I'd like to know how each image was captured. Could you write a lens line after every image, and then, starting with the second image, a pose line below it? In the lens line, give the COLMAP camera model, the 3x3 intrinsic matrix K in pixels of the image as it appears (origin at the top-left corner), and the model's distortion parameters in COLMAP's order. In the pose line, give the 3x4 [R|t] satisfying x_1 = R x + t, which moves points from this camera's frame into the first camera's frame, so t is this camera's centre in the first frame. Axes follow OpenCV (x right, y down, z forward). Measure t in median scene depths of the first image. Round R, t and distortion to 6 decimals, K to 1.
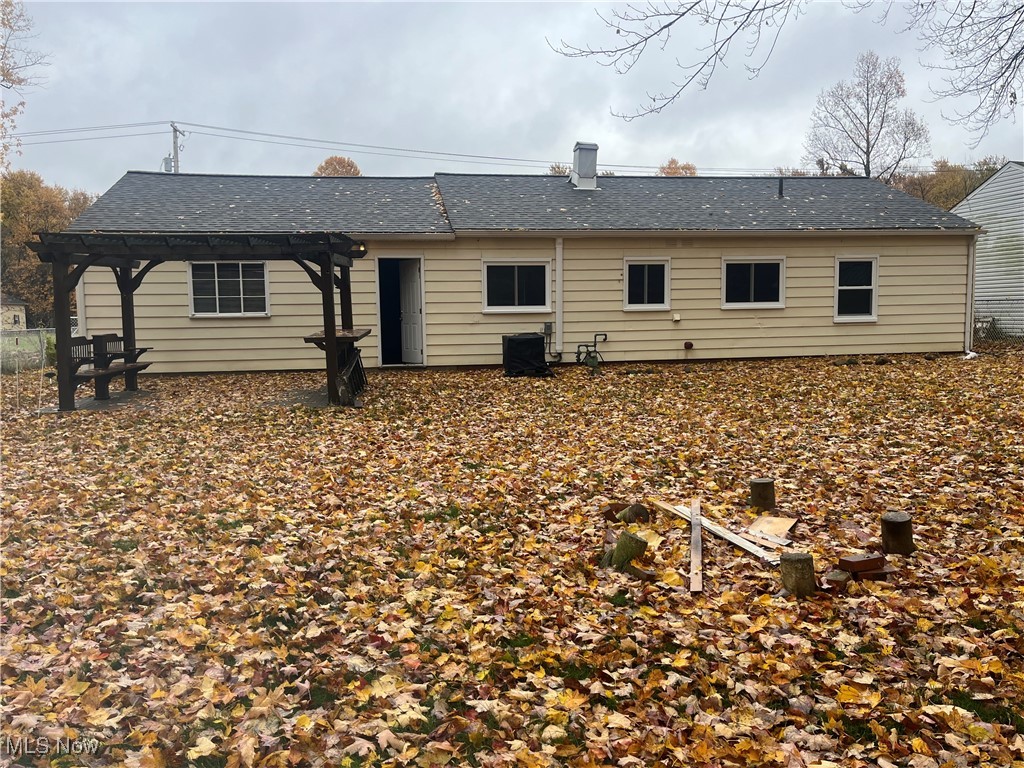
lens RADIAL K [[764.0, 0, 512.0], [0, 764.0, 384.0], [0, 0, 1]] dist [0.041235, -0.000988]
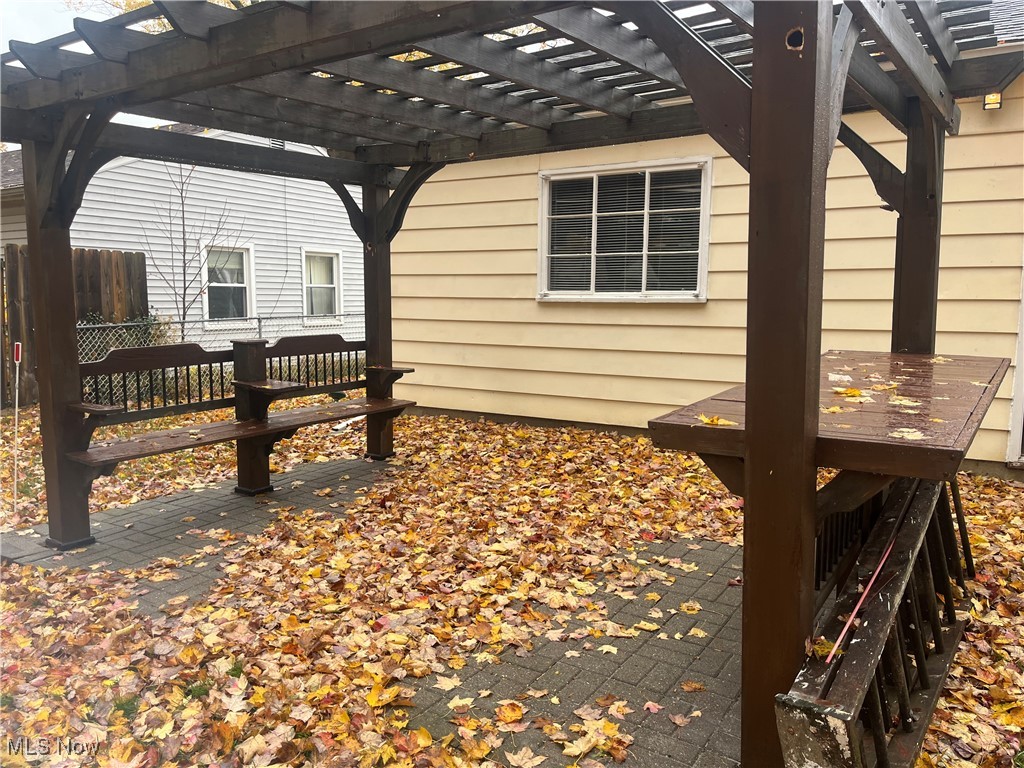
lens RADIAL K [[764.0, 0, 512.0], [0, 764.0, 384.0], [0, 0, 1]] dist [0.041235, -0.000988]
pose [[0.760840, 0.088871, -0.642825, -0.146363], [-0.078374, 0.995911, 0.044923, -0.061933], [0.644189, 0.016201, 0.764695, 0.706045]]
